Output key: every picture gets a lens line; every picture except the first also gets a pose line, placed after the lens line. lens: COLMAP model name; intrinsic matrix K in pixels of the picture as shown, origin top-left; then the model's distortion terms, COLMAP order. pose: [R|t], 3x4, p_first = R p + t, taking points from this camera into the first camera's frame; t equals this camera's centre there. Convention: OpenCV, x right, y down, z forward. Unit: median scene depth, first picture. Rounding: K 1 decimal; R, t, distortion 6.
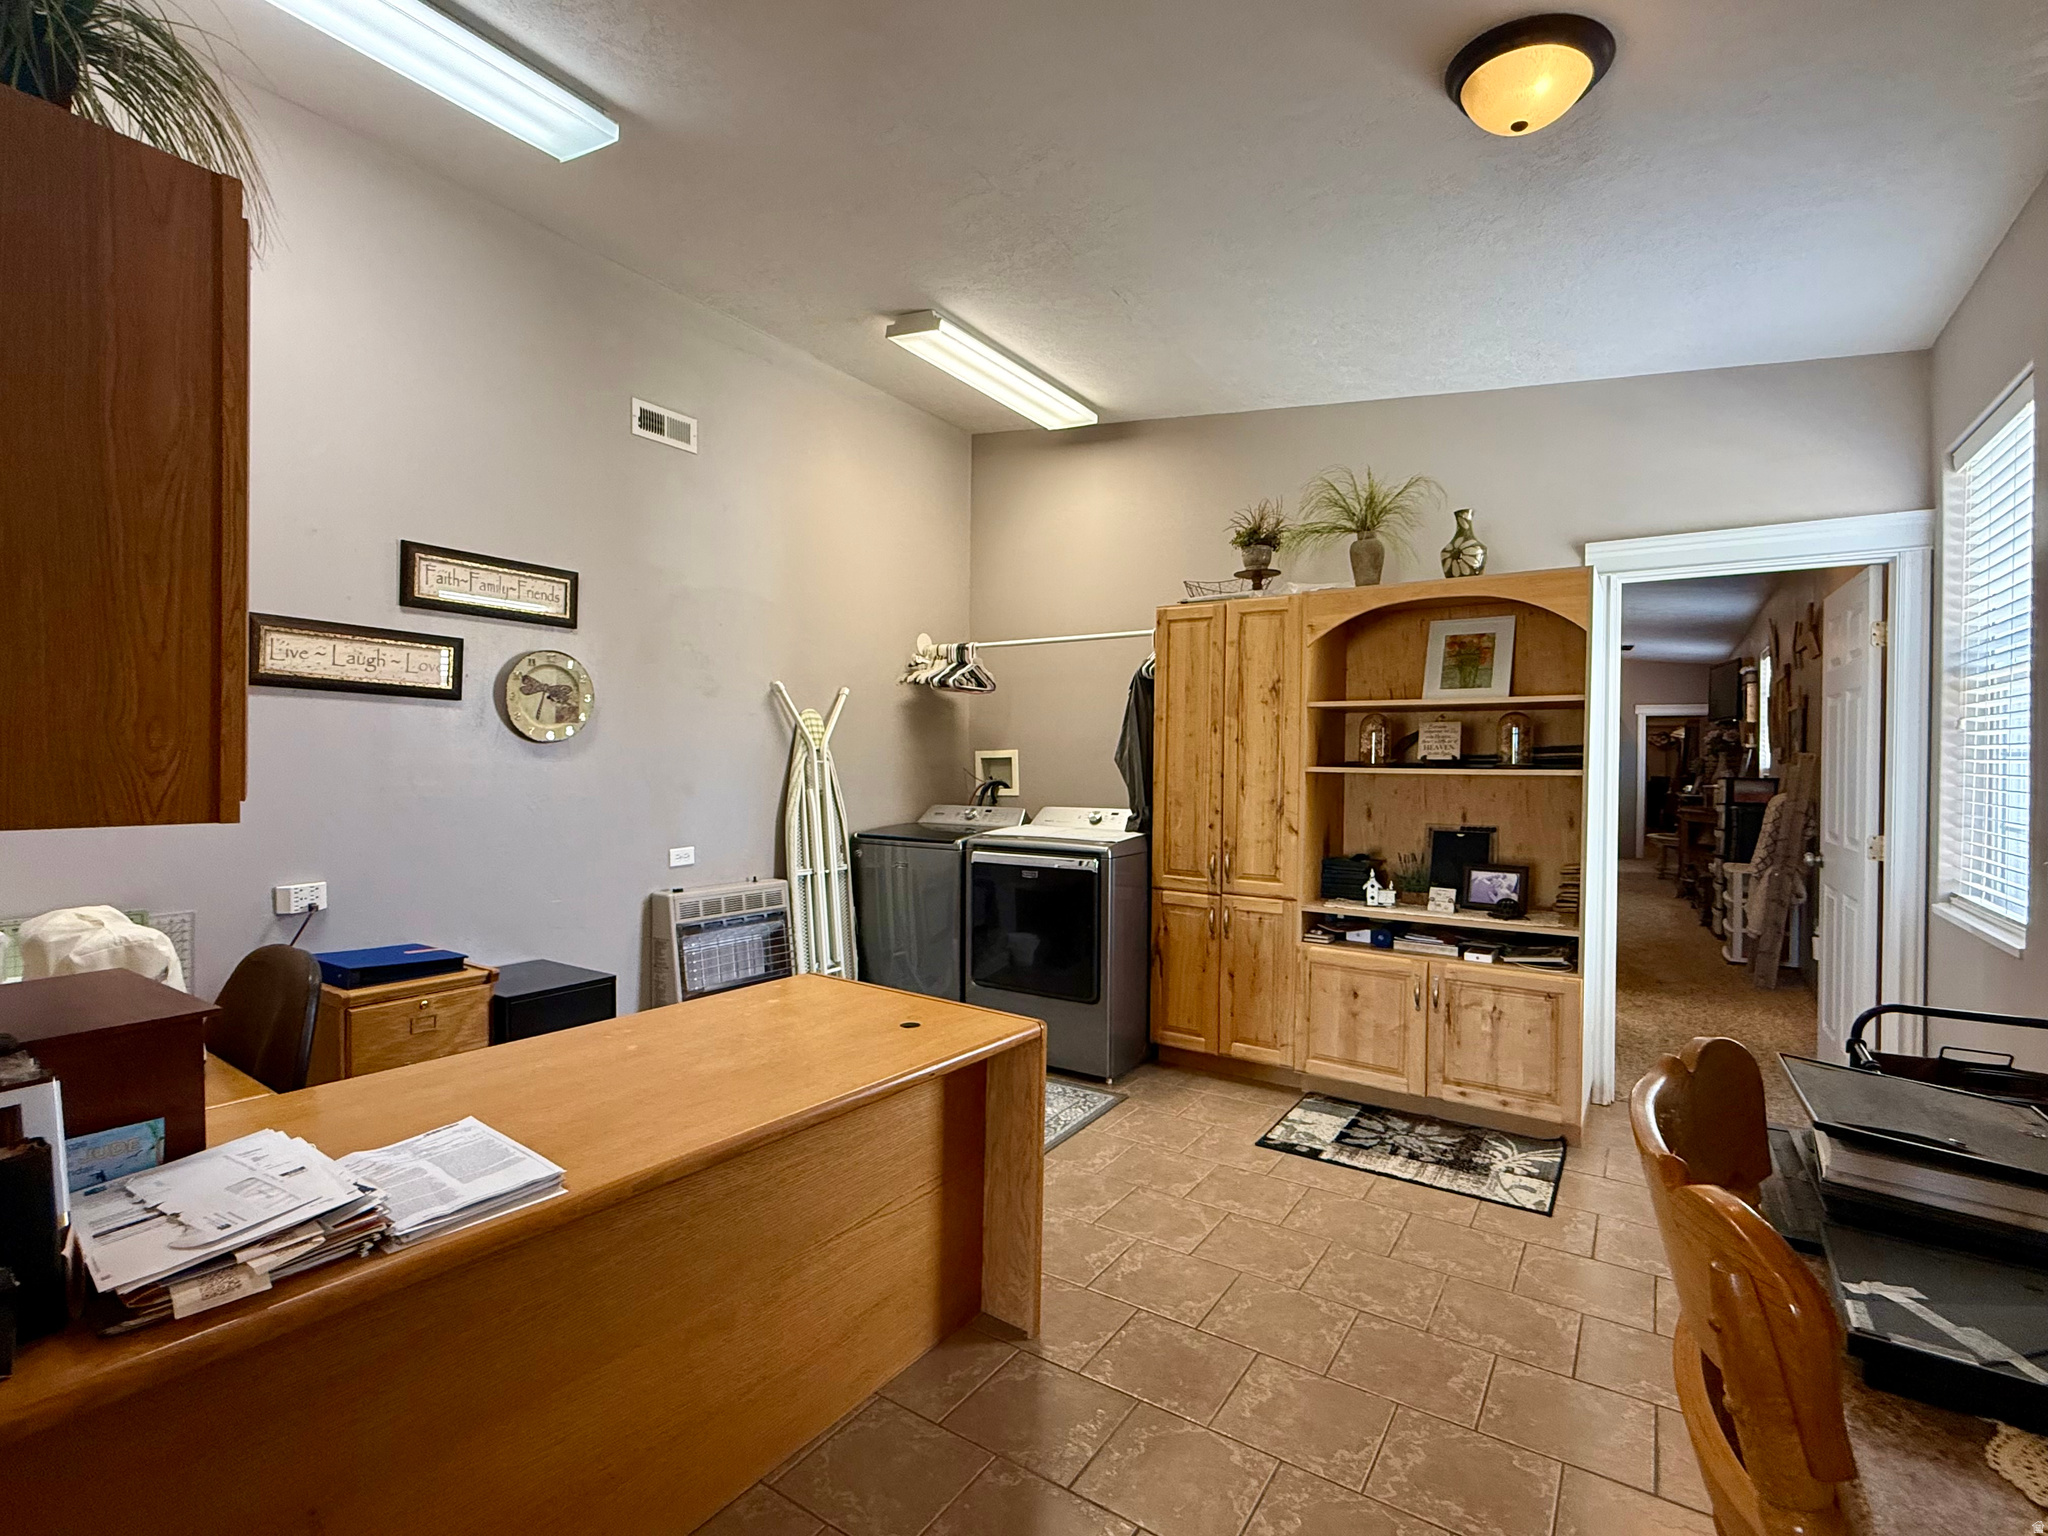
lens RADIAL K [[950.7, 0, 1017.9], [0, 950.7, 772.6], [0, 0, 1]] dist [-0.001500, -0.000149]
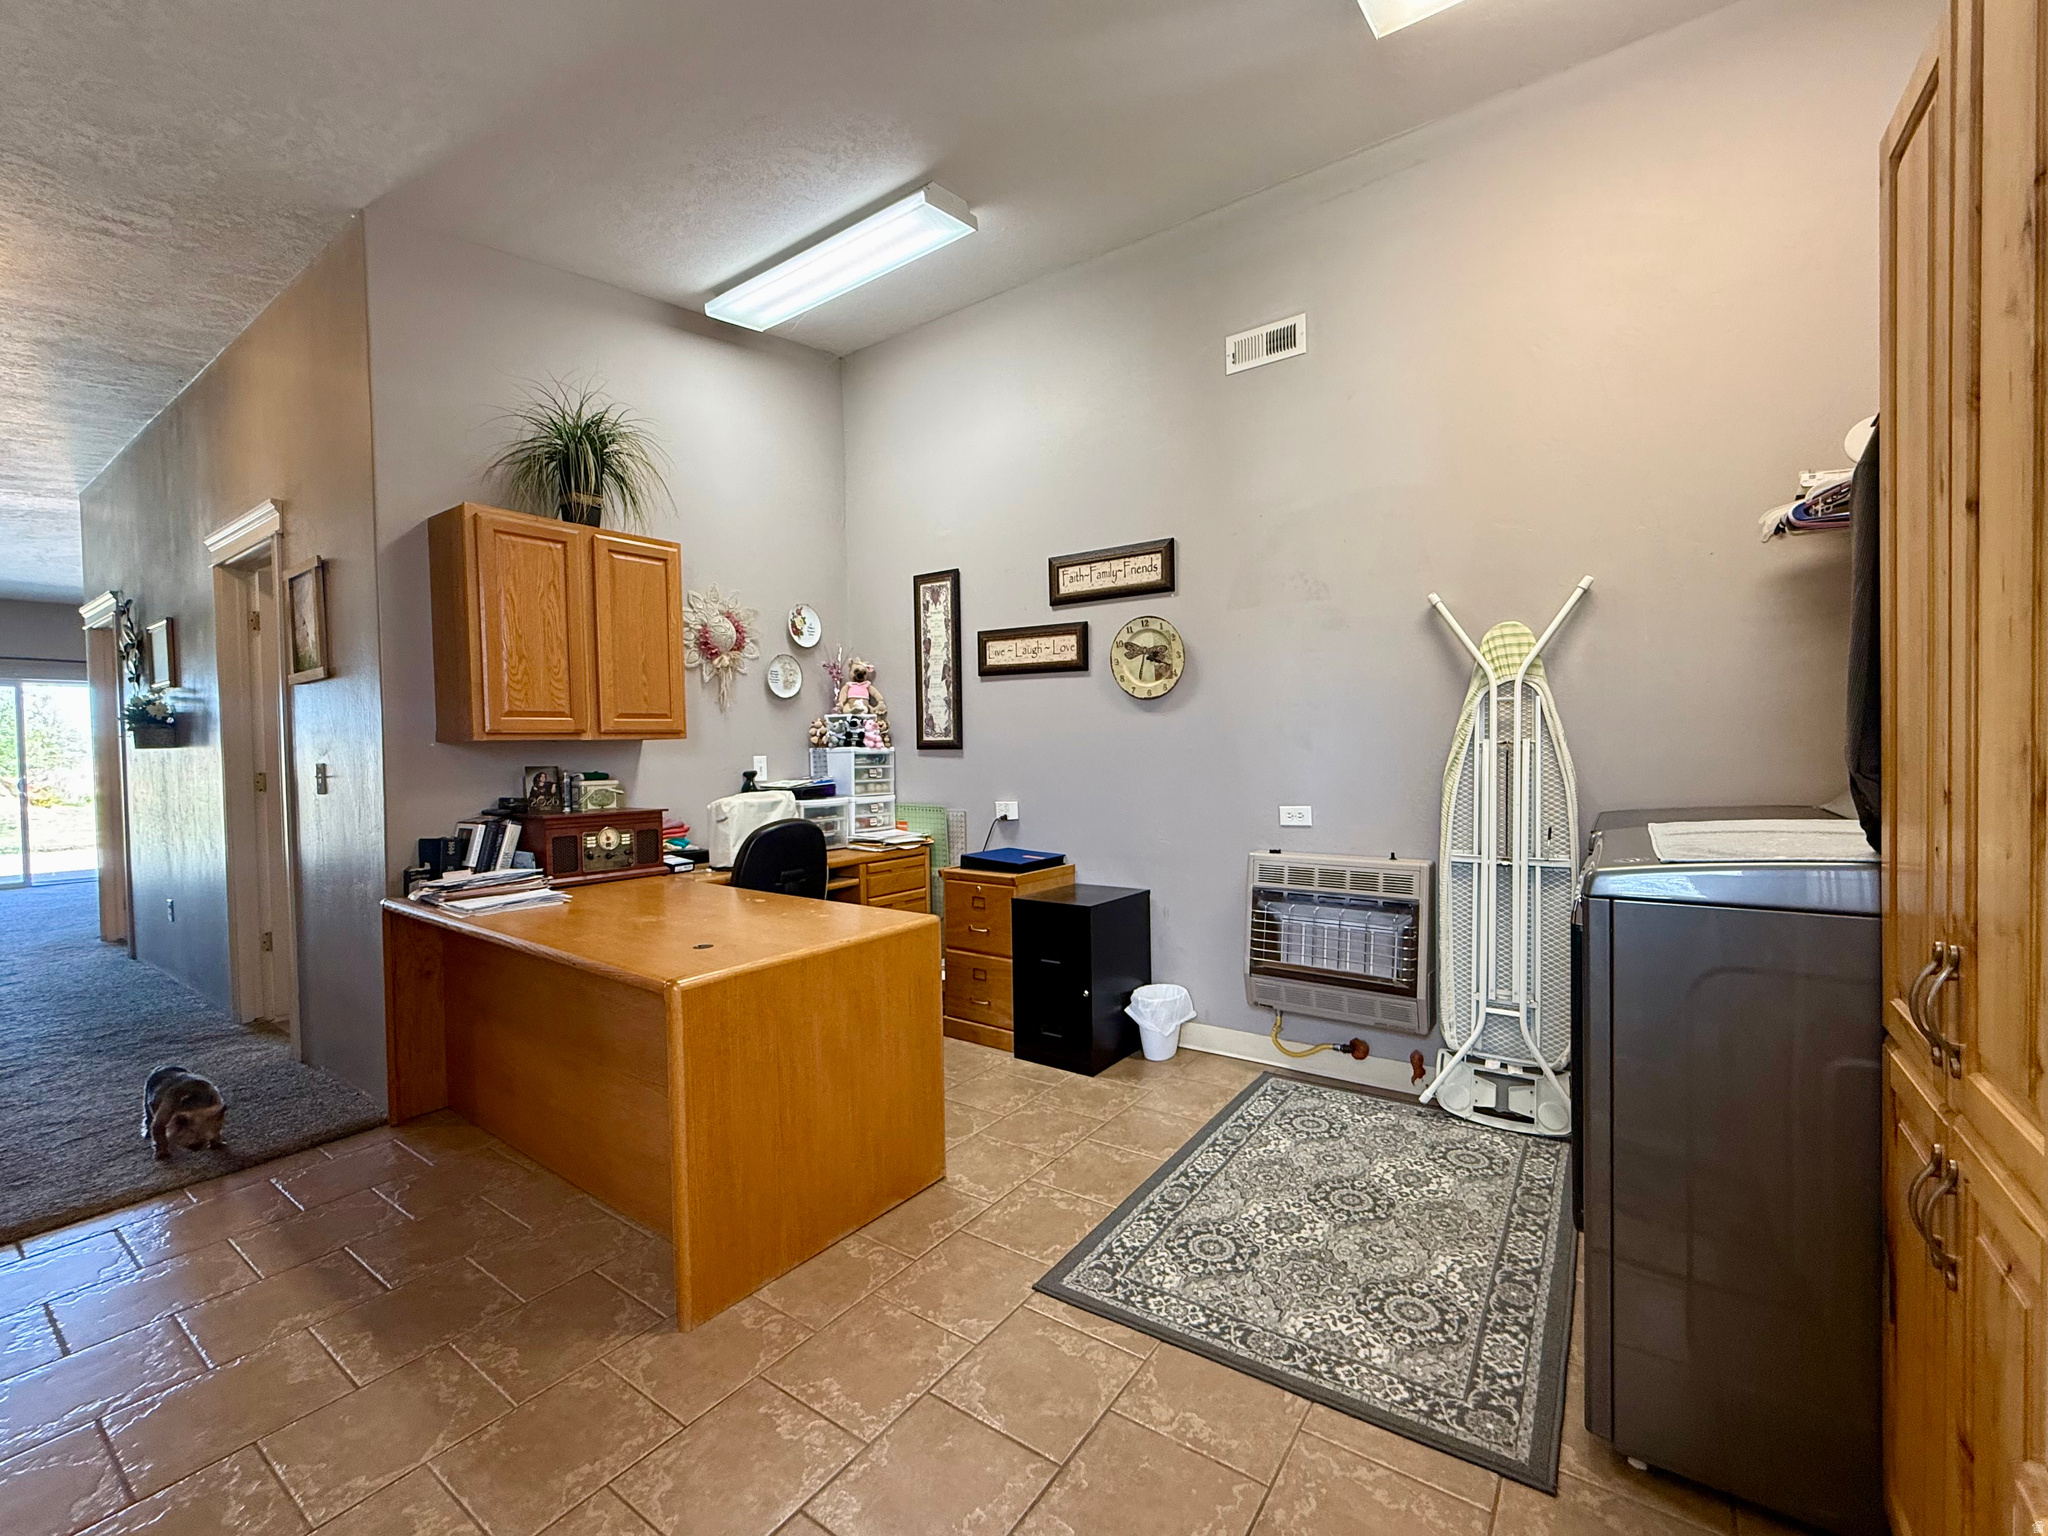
lens RADIAL K [[861.4, 0, 1018.1], [0, 861.4, 765.3], [0, 0, 1]] dist [0.000500, 0.000034]
pose [[-0.027010, 0.023962, -0.999348, 0.527024], [0.013079, 0.999636, 0.023615, 0.021046], [0.999550, -0.012432, -0.027314, 0.862322]]
